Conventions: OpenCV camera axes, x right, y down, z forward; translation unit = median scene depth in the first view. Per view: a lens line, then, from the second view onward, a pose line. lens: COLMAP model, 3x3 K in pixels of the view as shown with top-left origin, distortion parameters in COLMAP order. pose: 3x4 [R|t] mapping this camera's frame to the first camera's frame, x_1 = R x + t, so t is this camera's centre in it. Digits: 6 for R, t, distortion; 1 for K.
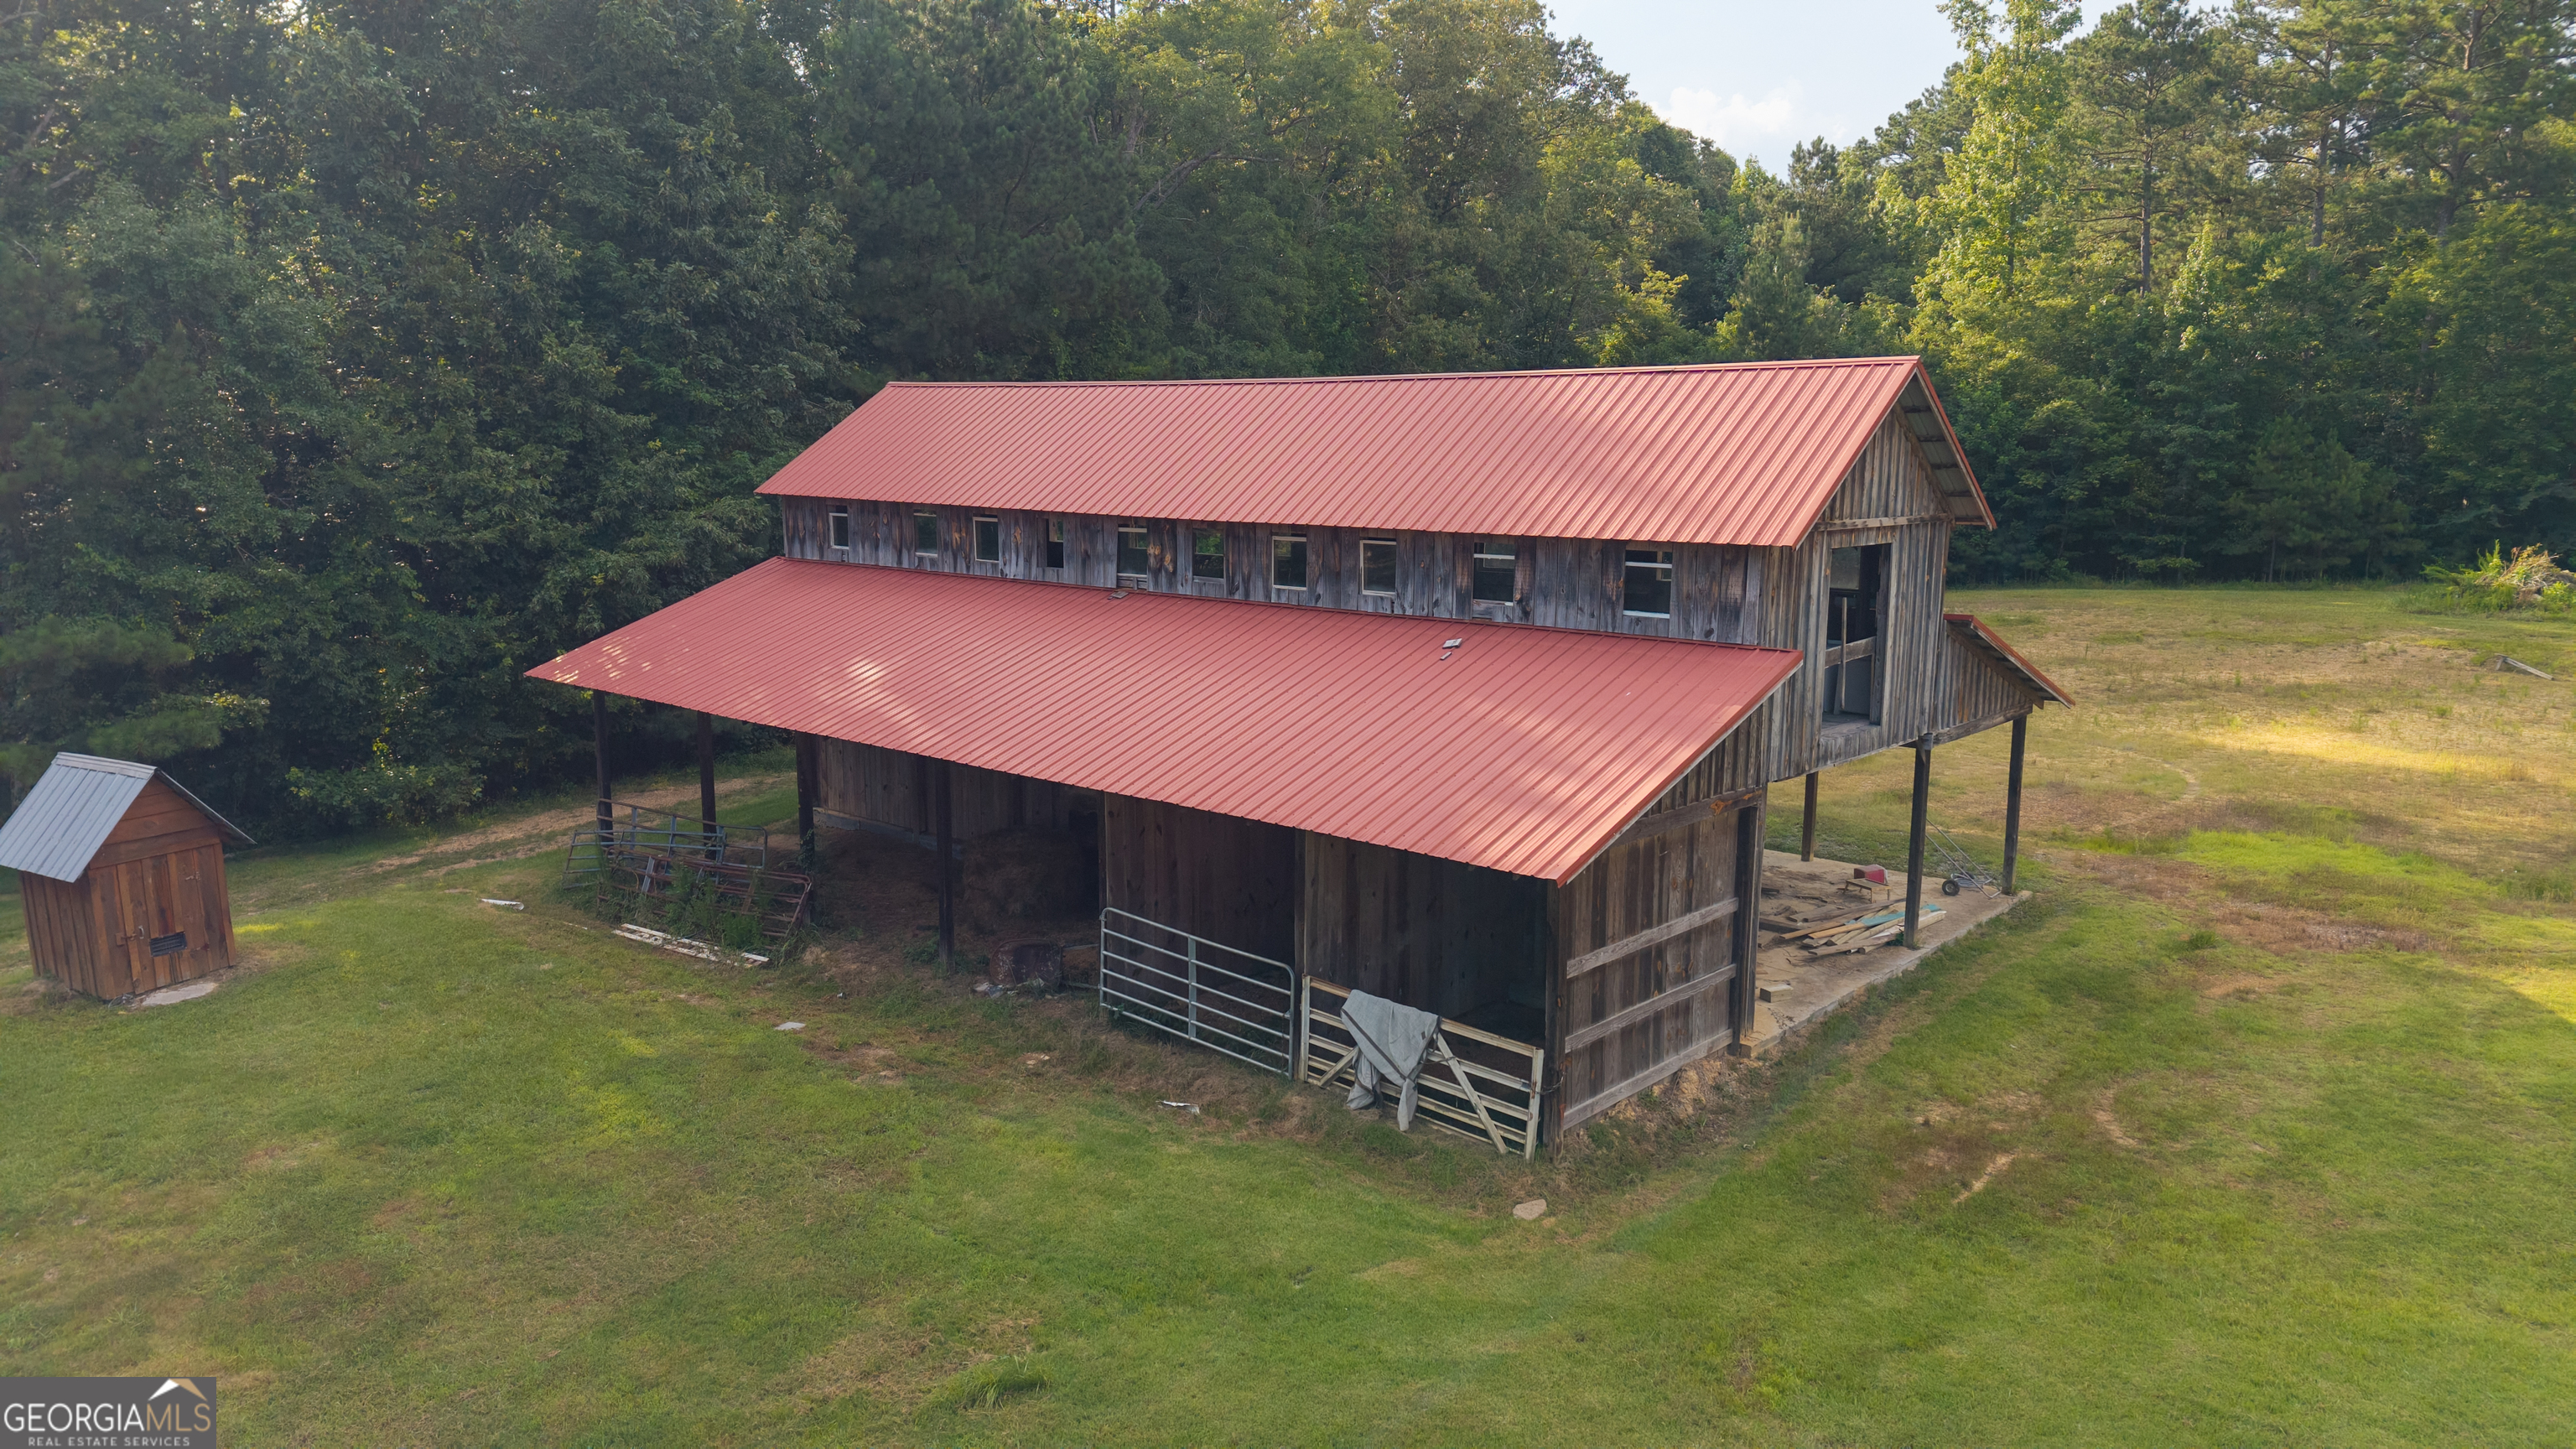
lens RADIAL K [[1642.8, 0, 1288.0], [0, 1642.8, 724.5], [0, 0, 1]] dist [0.026292, 0.000317]
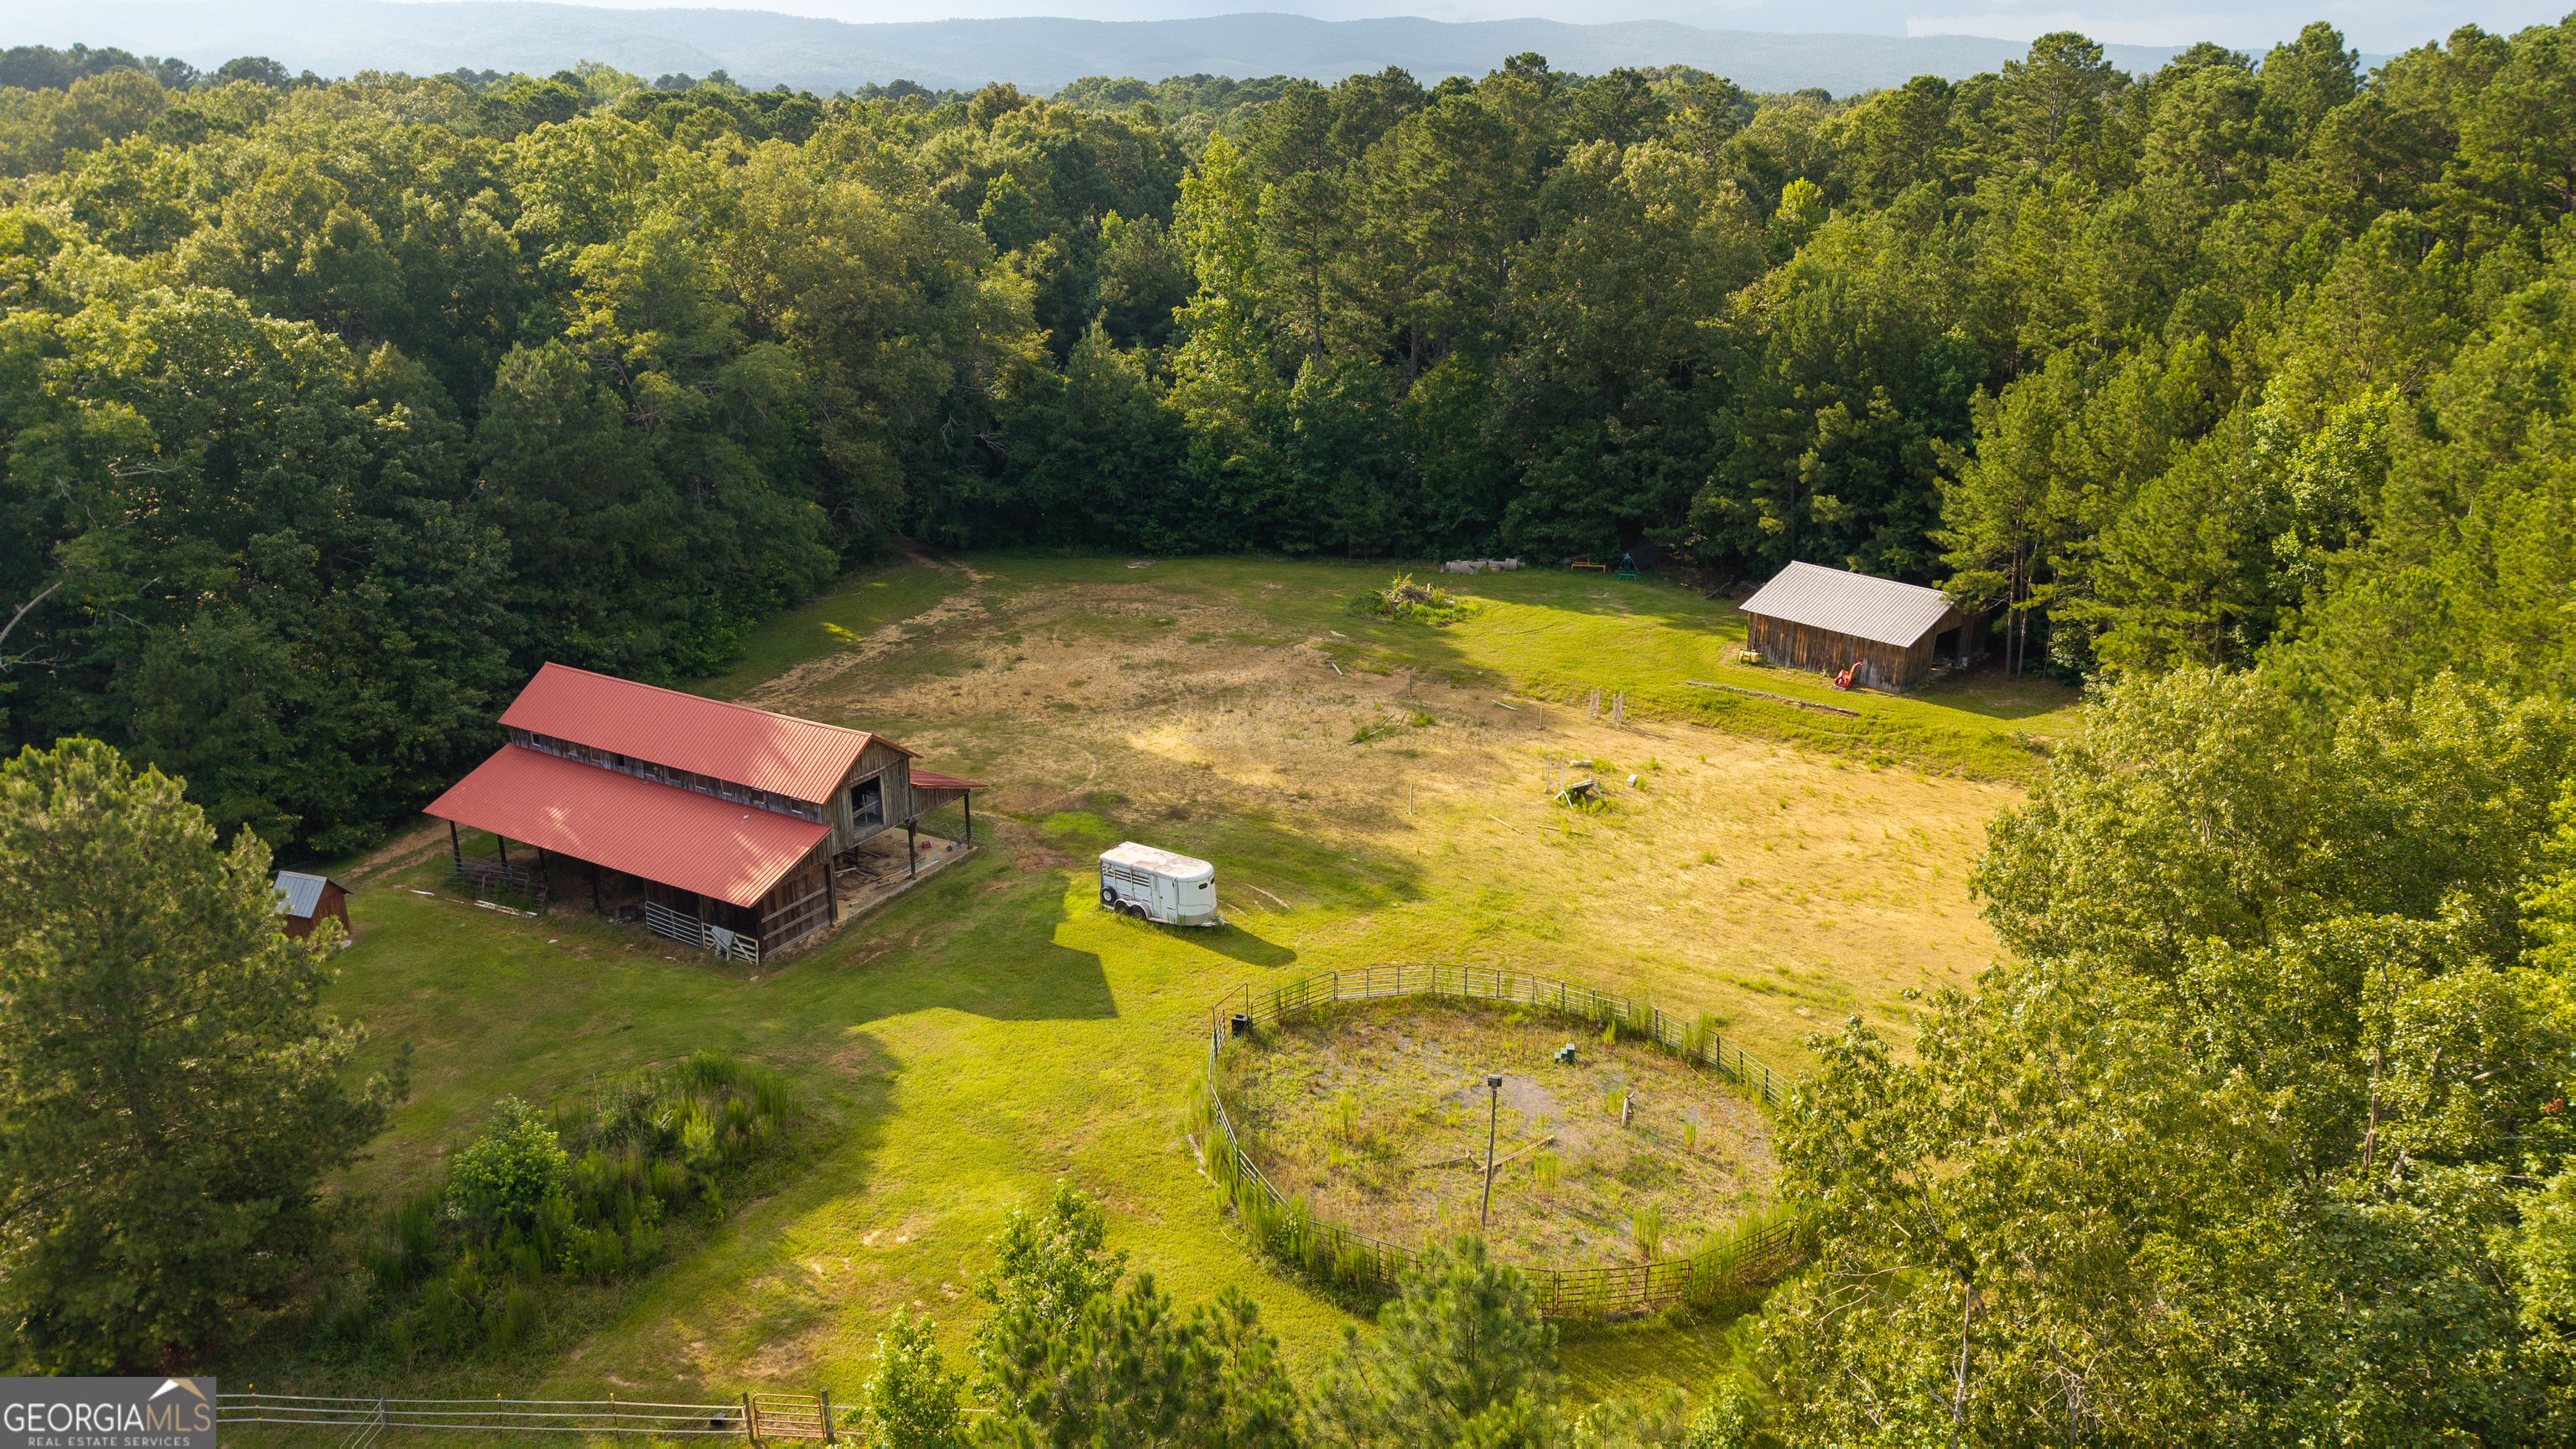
lens RADIAL K [[1773.3, 0, 1288.0], [0, 1773.3, 724.5], [0, 0, 1]] dist [-0.001436, -0.000364]
pose [[0.981759, -0.068521, 0.177355, 0.578413], [0.032632, 0.979686, 0.197866, -0.946073], [-0.187310, -0.188469, 0.964051, -2.772566]]
